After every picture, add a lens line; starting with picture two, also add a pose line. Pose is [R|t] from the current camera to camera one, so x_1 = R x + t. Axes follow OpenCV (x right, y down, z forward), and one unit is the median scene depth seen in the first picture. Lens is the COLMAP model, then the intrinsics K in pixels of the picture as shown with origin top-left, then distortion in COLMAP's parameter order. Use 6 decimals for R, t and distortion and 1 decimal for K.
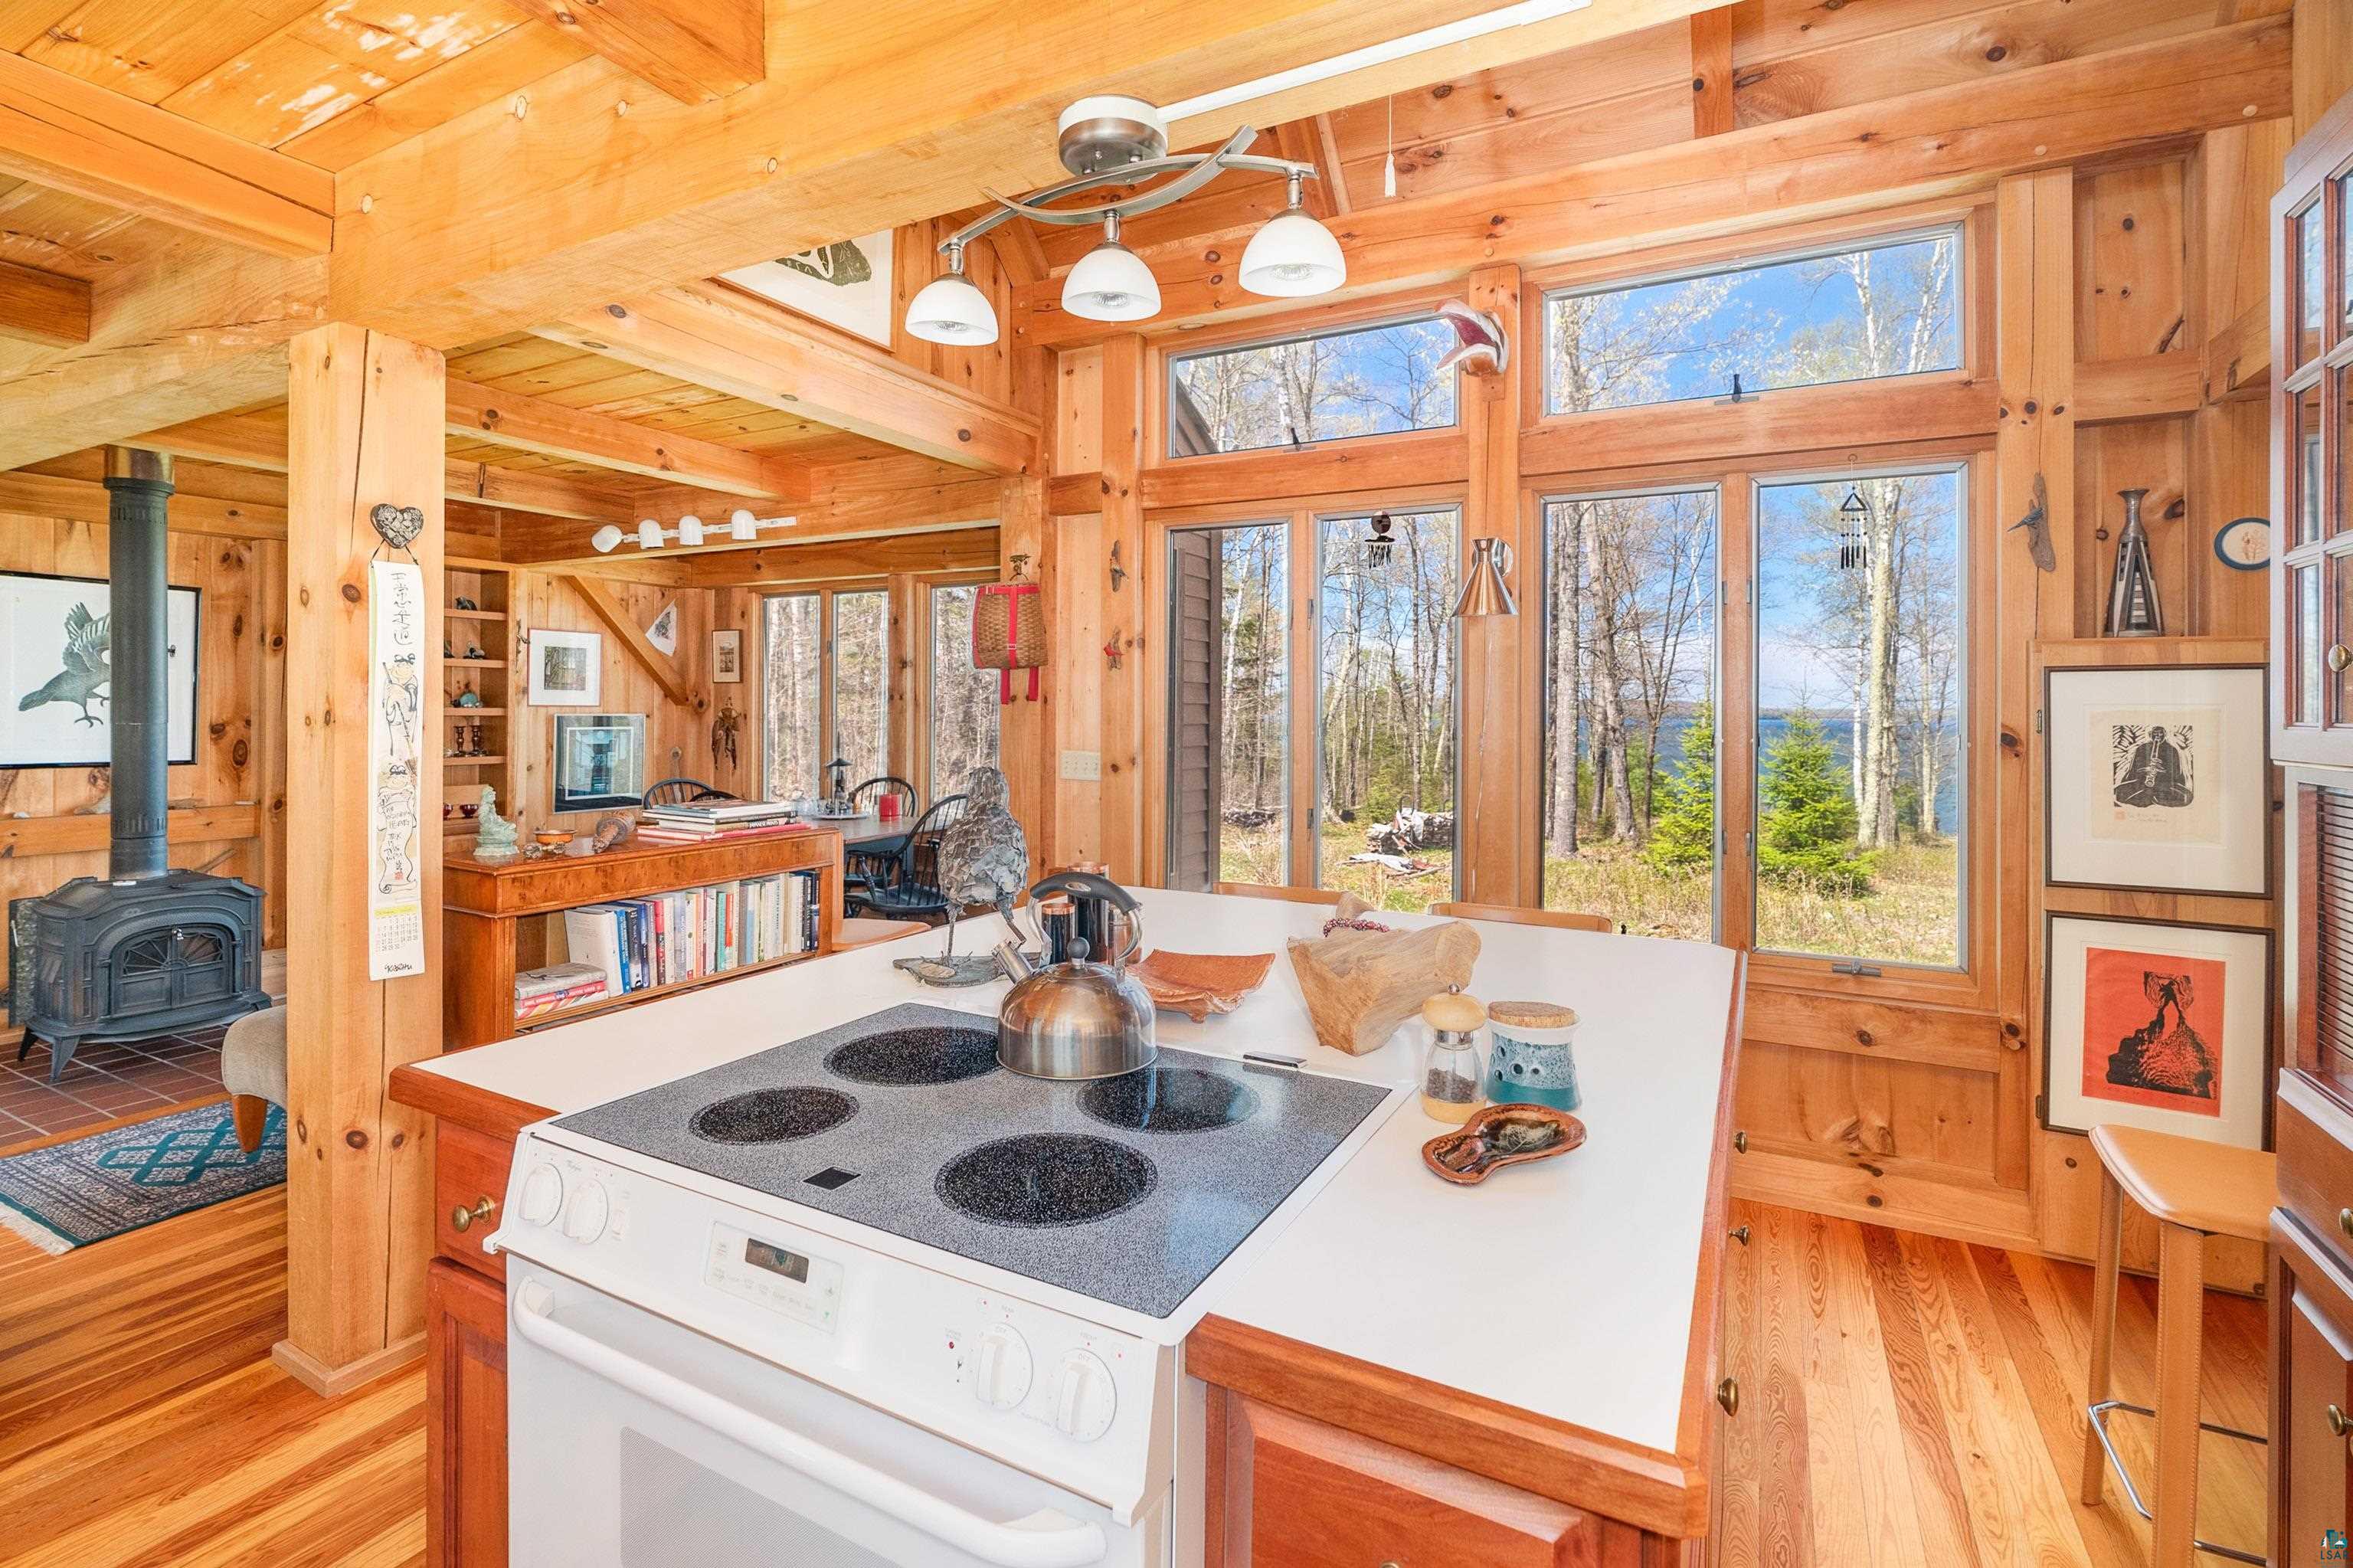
lens RADIAL K [[1095.0, 0, 1167.3], [0, 1095.0, 701.2], [0, 0, 1]] dist [-0.003776, 0.000108]
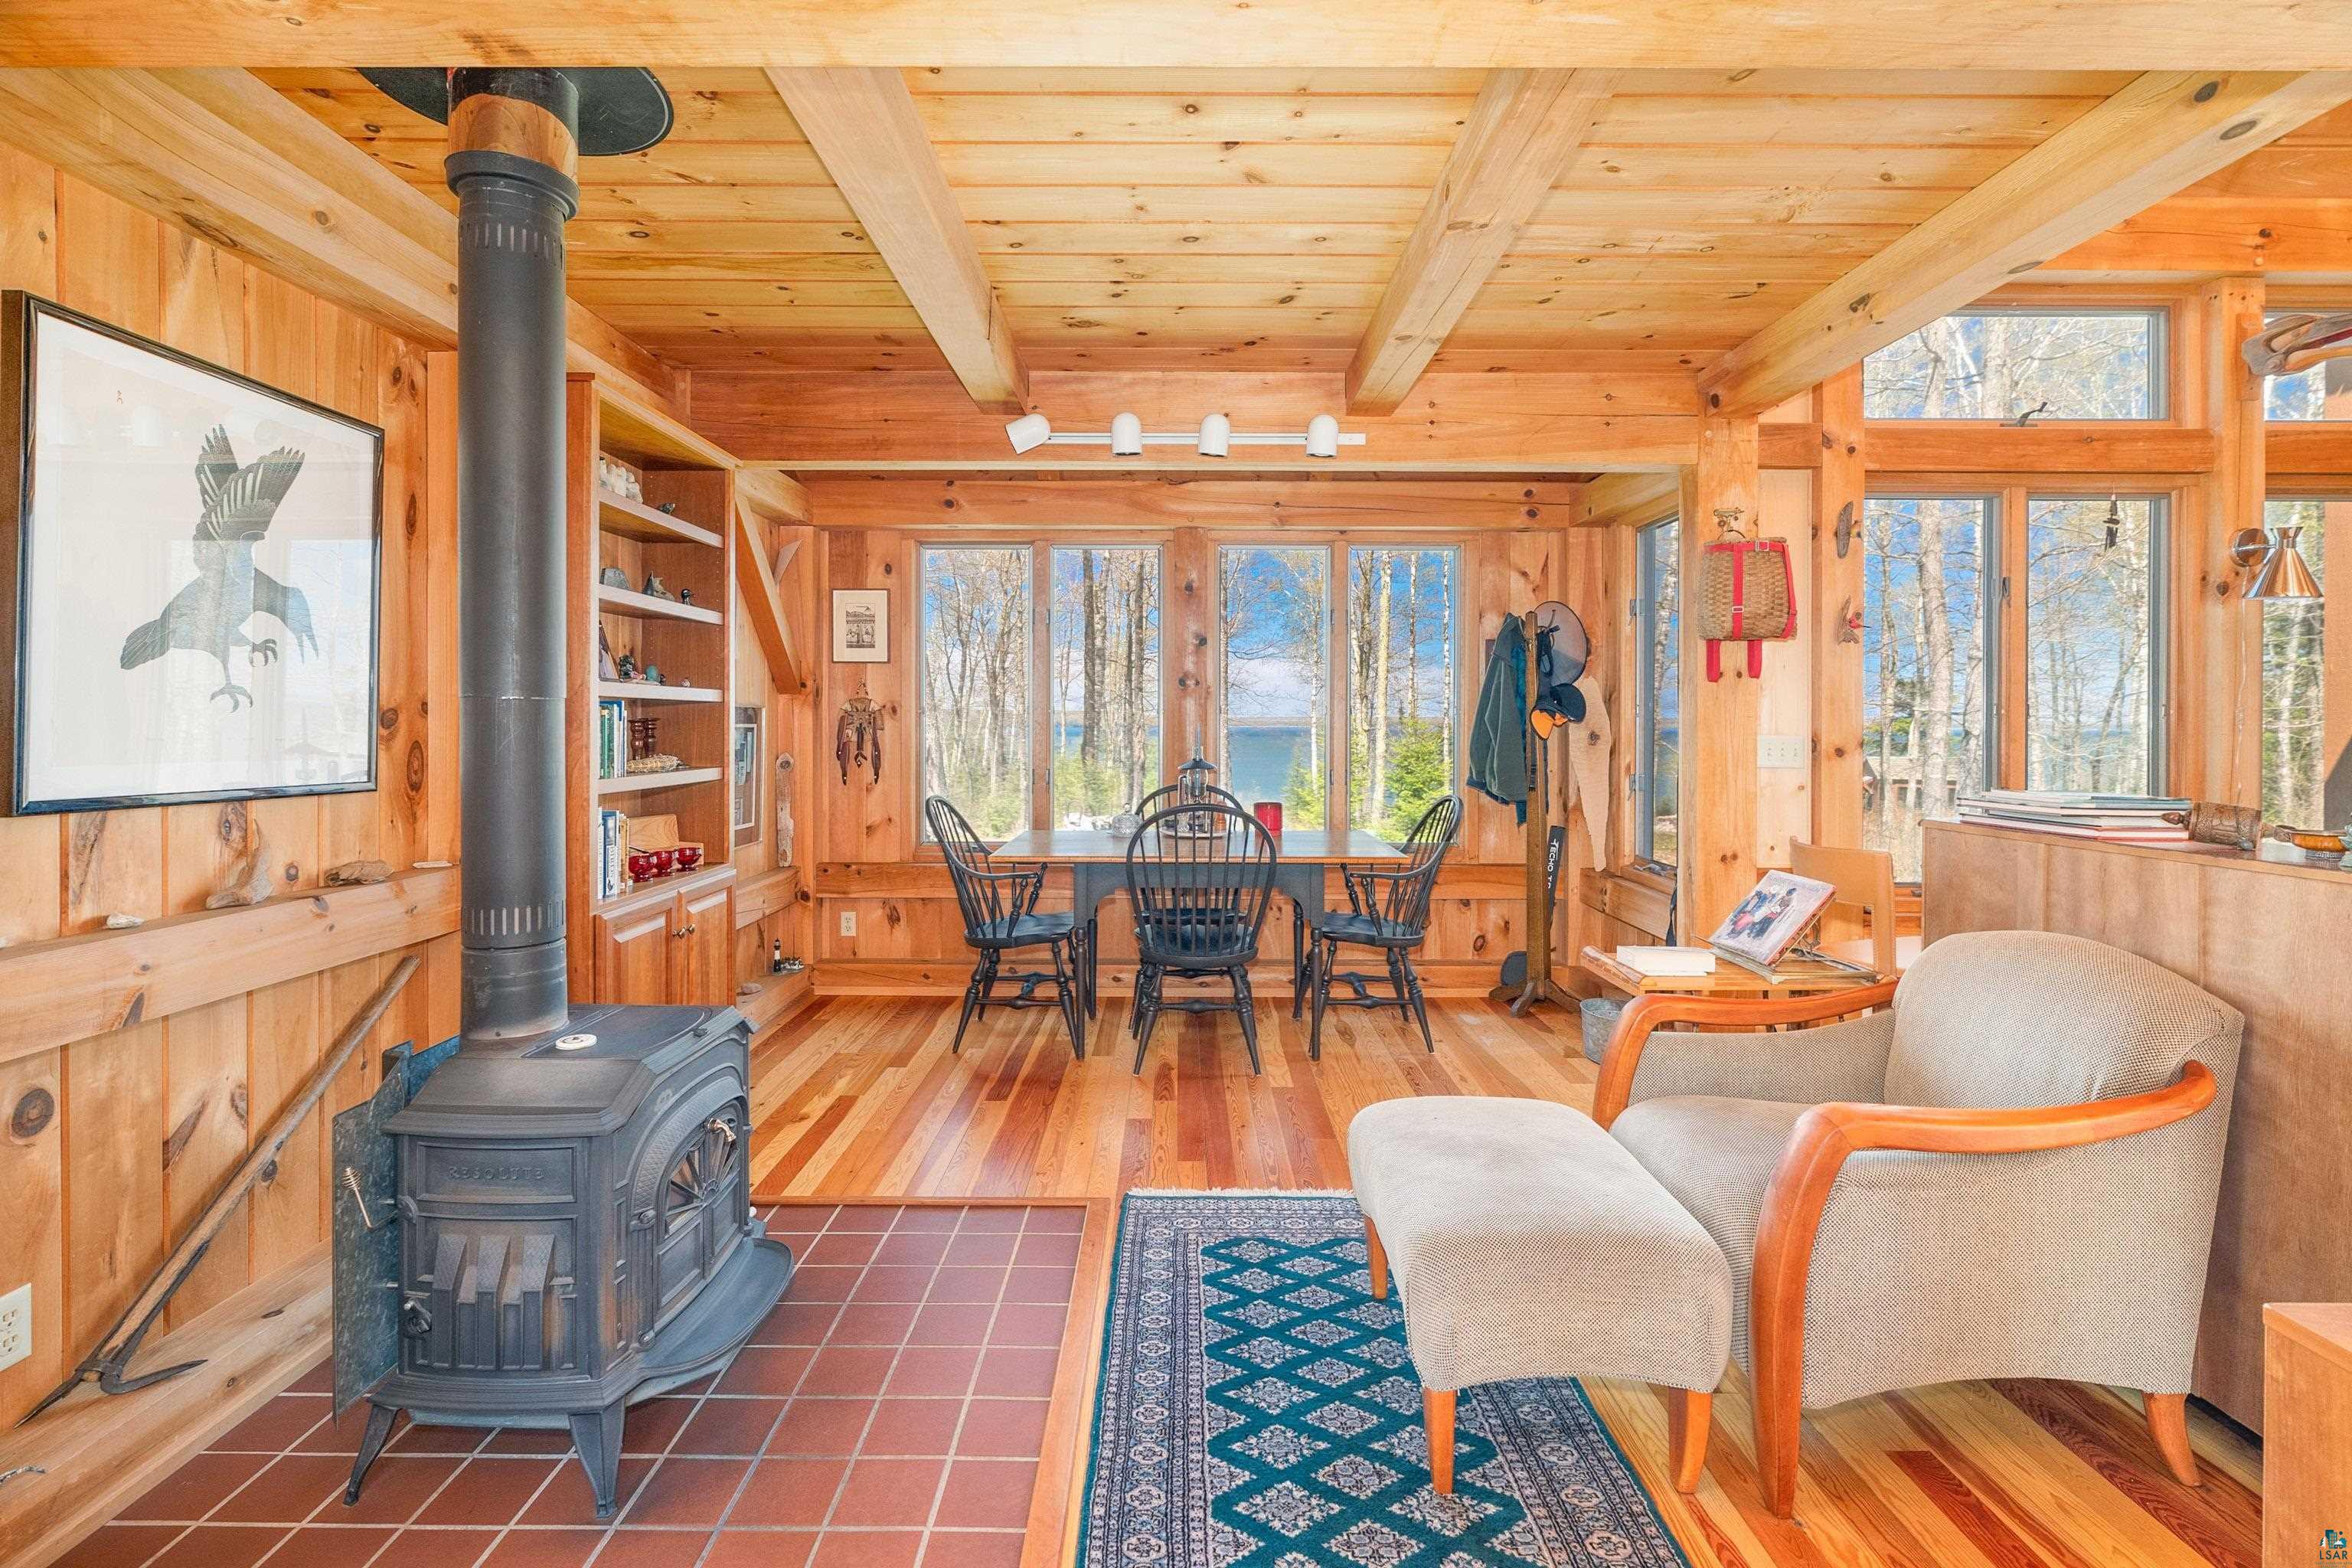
lens RADIAL K [[1076.3, 0, 1178.1], [0, 1076.3, 727.3], [0, 0, 1]] dist [-0.001629, -0.000175]
pose [[0.876889, -0.007414, 0.480637, -0.867857], [0.000729, 0.999900, 0.014093, 0.024587], [-0.480693, -0.012008, 0.876807, 0.436802]]
